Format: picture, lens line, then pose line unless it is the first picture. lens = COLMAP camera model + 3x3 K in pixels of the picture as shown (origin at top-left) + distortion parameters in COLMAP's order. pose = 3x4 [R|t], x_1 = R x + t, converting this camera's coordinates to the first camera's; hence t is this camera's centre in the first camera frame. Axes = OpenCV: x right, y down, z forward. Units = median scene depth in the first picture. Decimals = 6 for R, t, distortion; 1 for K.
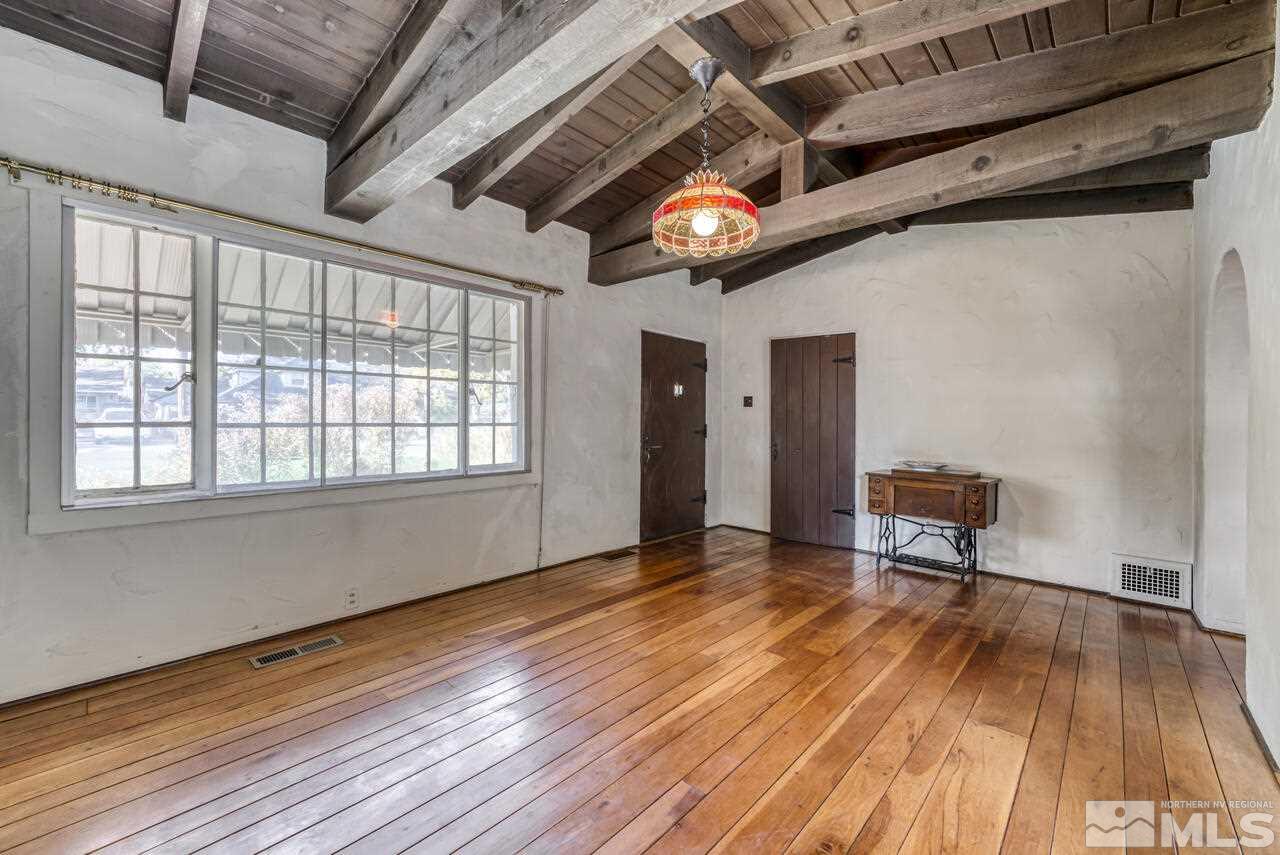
lens RADIAL K [[519.9, 0, 635.8], [0, 519.9, 430.1], [0, 0, 1]] dist [-0.002859, 0.000008]
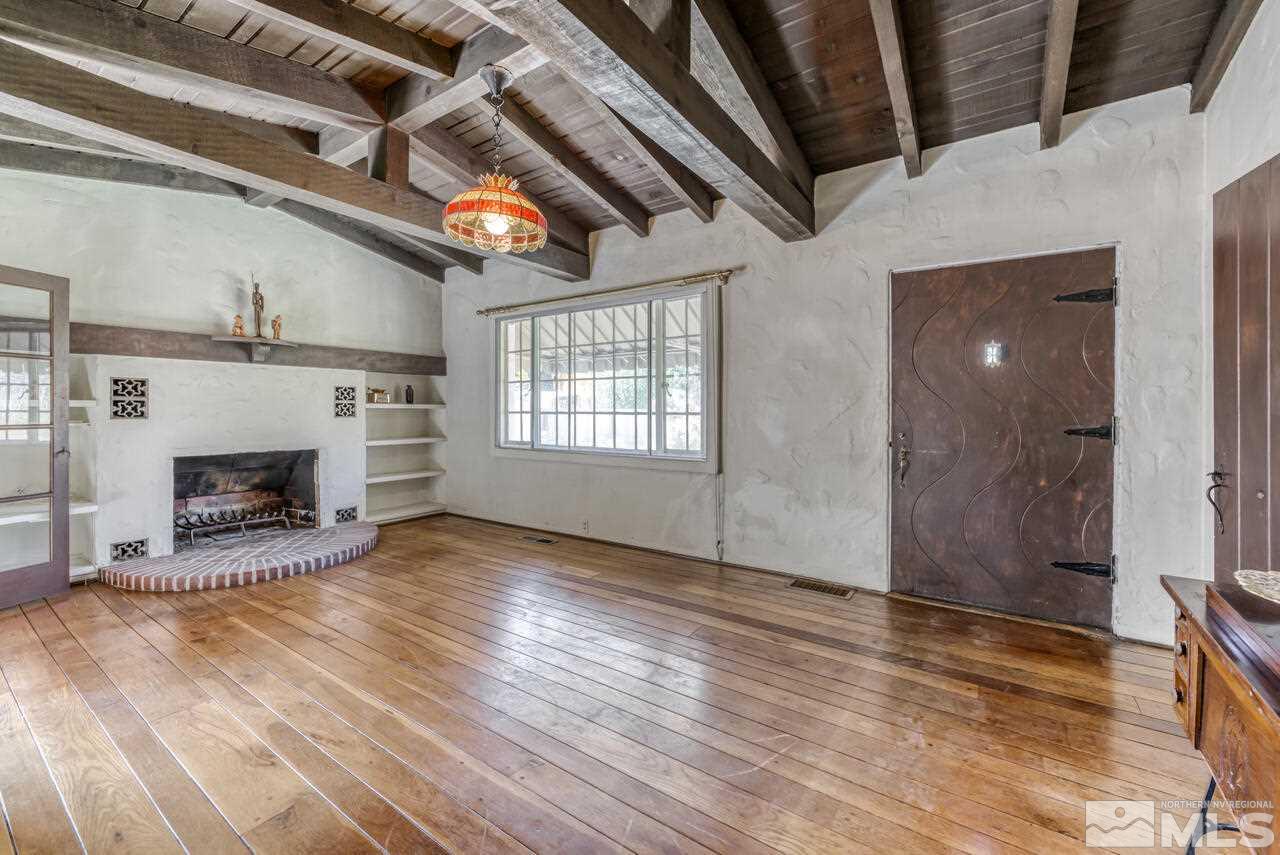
lens RADIAL K [[527.9, 0, 635.2], [0, 527.9, 412.2], [0, 0, 1]] dist [-0.001471, -0.000268]
pose [[0.140116, 0.001132, -0.990135, 0.916548], [-0.017213, 0.999851, -0.001293, -0.011127], [0.989986, 0.017225, 0.140114, 0.831622]]
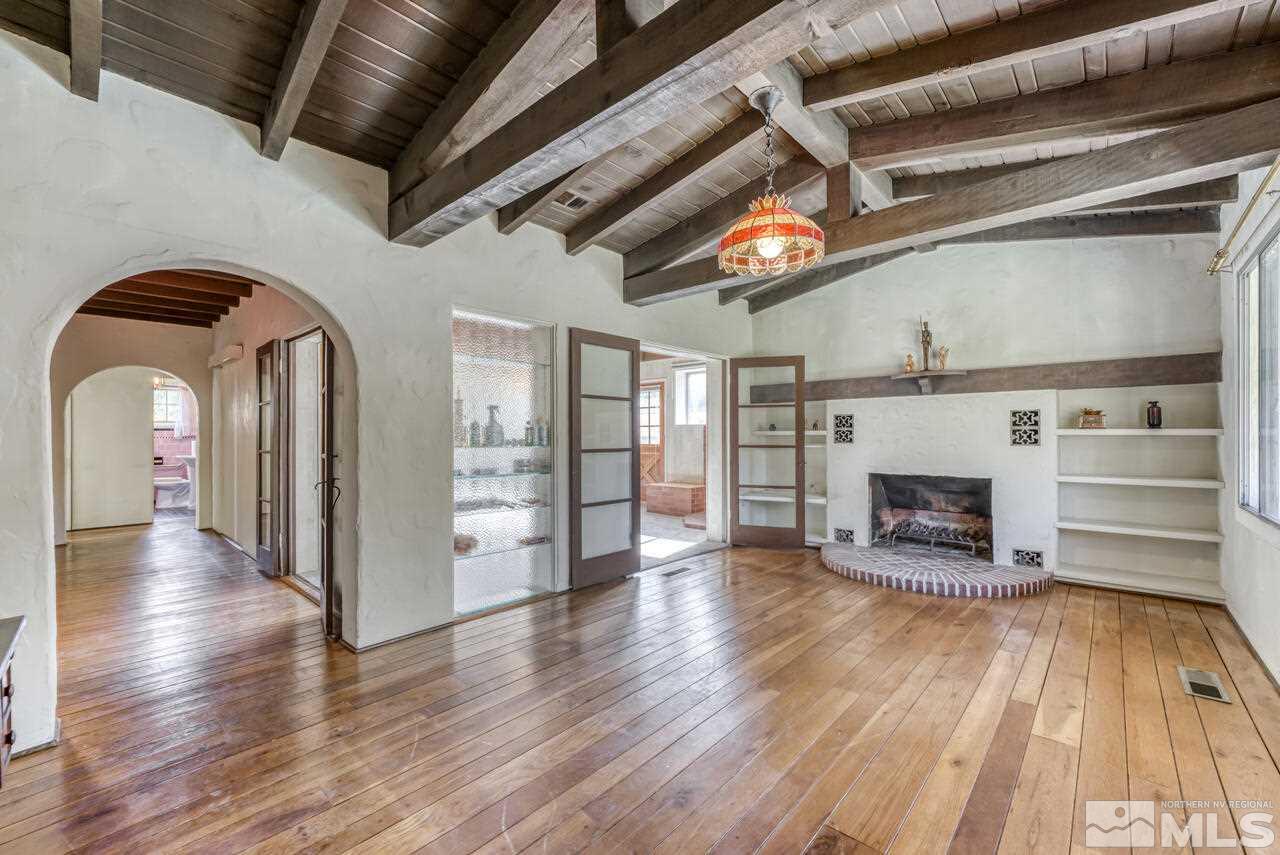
lens RADIAL K [[519.9, 0, 635.8], [0, 519.9, 430.1], [0, 0, 1]] dist [-0.002859, 0.000008]
pose [[-0.999958, -0.002493, -0.008816, 0.301063], [-0.002554, 0.999973, 0.006908, -0.028635], [0.008799, 0.006930, -0.999937, 1.492538]]
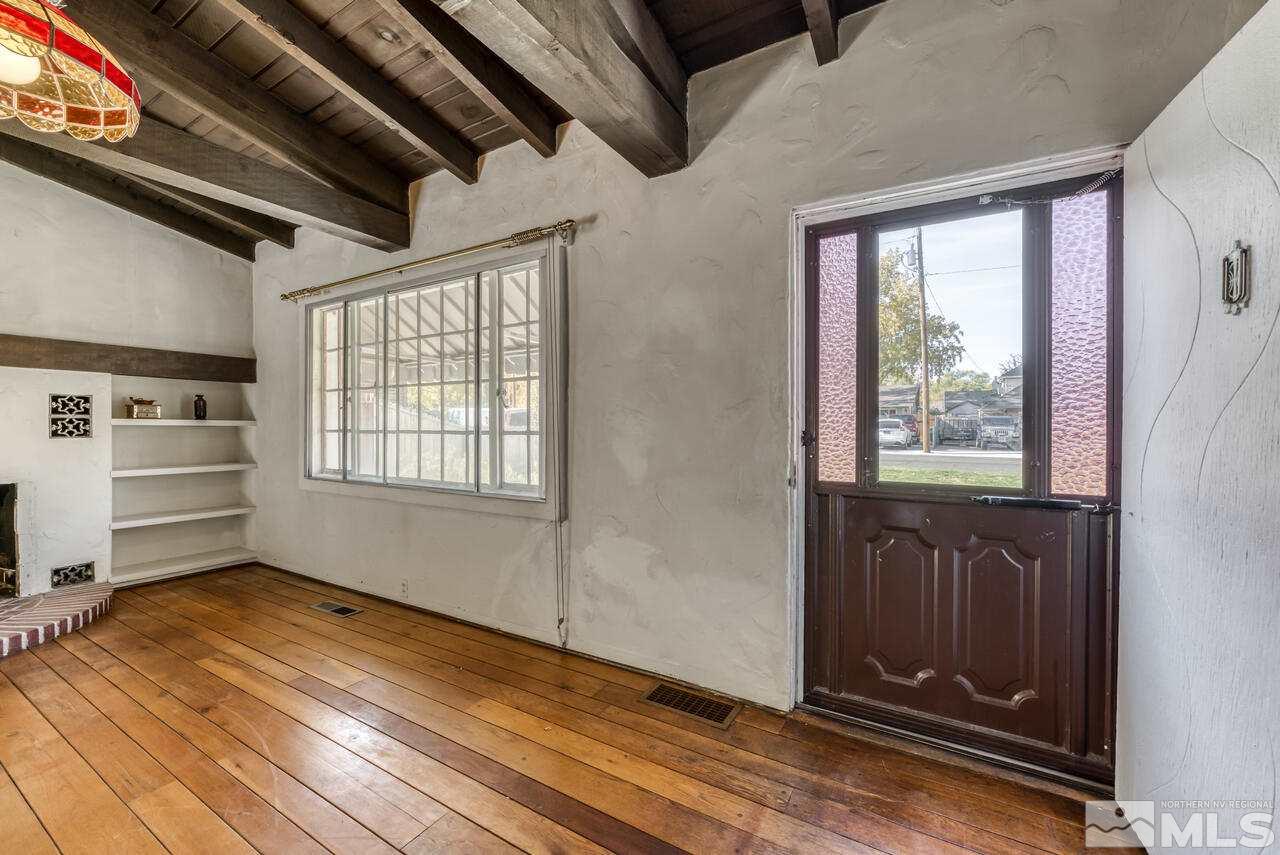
lens RADIAL K [[522.2, 0, 635.9], [0, 522.2, 430.9], [0, 0, 1]] dist [-0.002789, -0.000147]
pose [[0.199428, 0.003282, -0.979907, 0.583188], [-0.016670, 0.999861, -0.000043, -0.017998], [0.979771, 0.016343, 0.199455, 1.132975]]
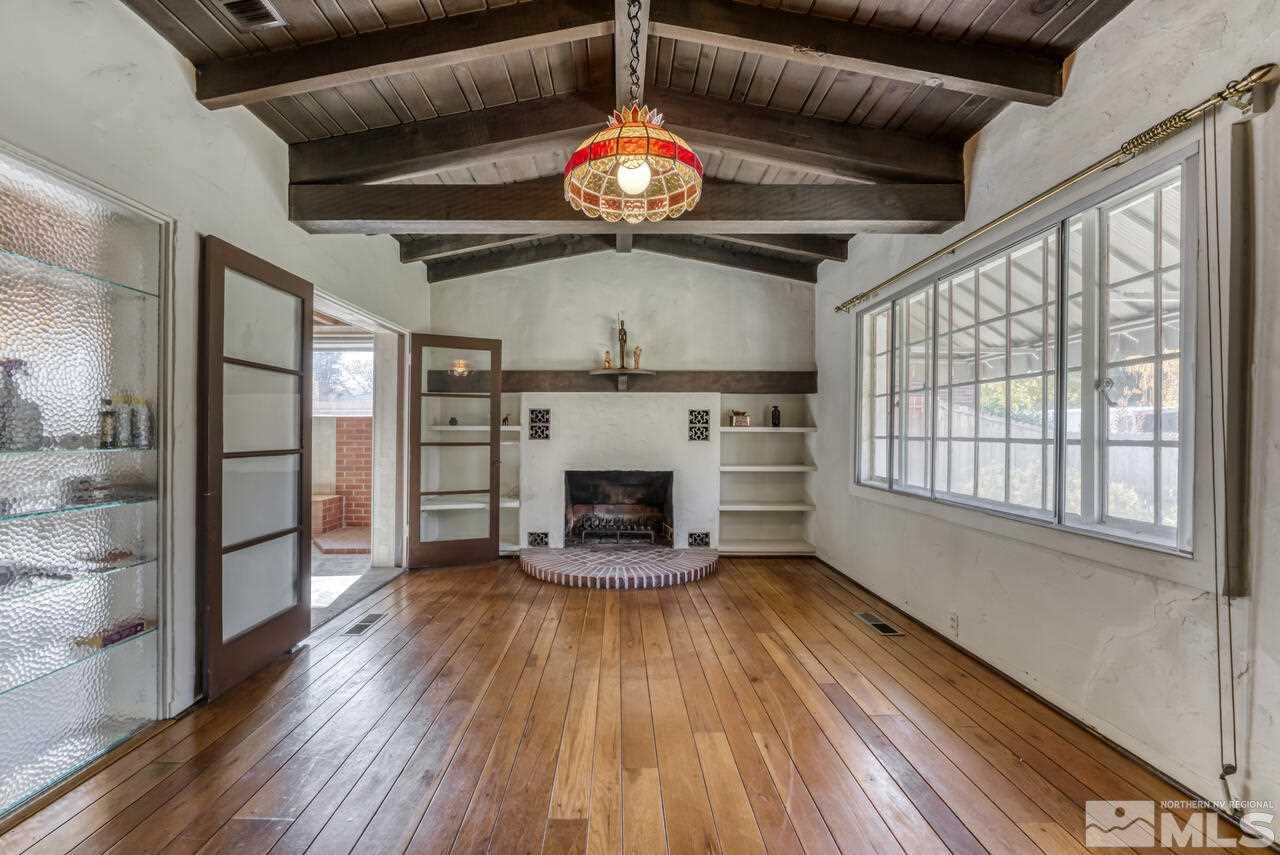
lens RADIAL K [[527.6, 0, 611.4], [0, 527.6, 434.3], [0, 0, 1]] dist [-0.001760, 0.000544]
pose [[-0.740914, -0.004096, -0.671587, 0.502694], [-0.017825, 0.999749, 0.013568, -0.018778], [0.671363, 0.022024, -0.740801, 1.155957]]
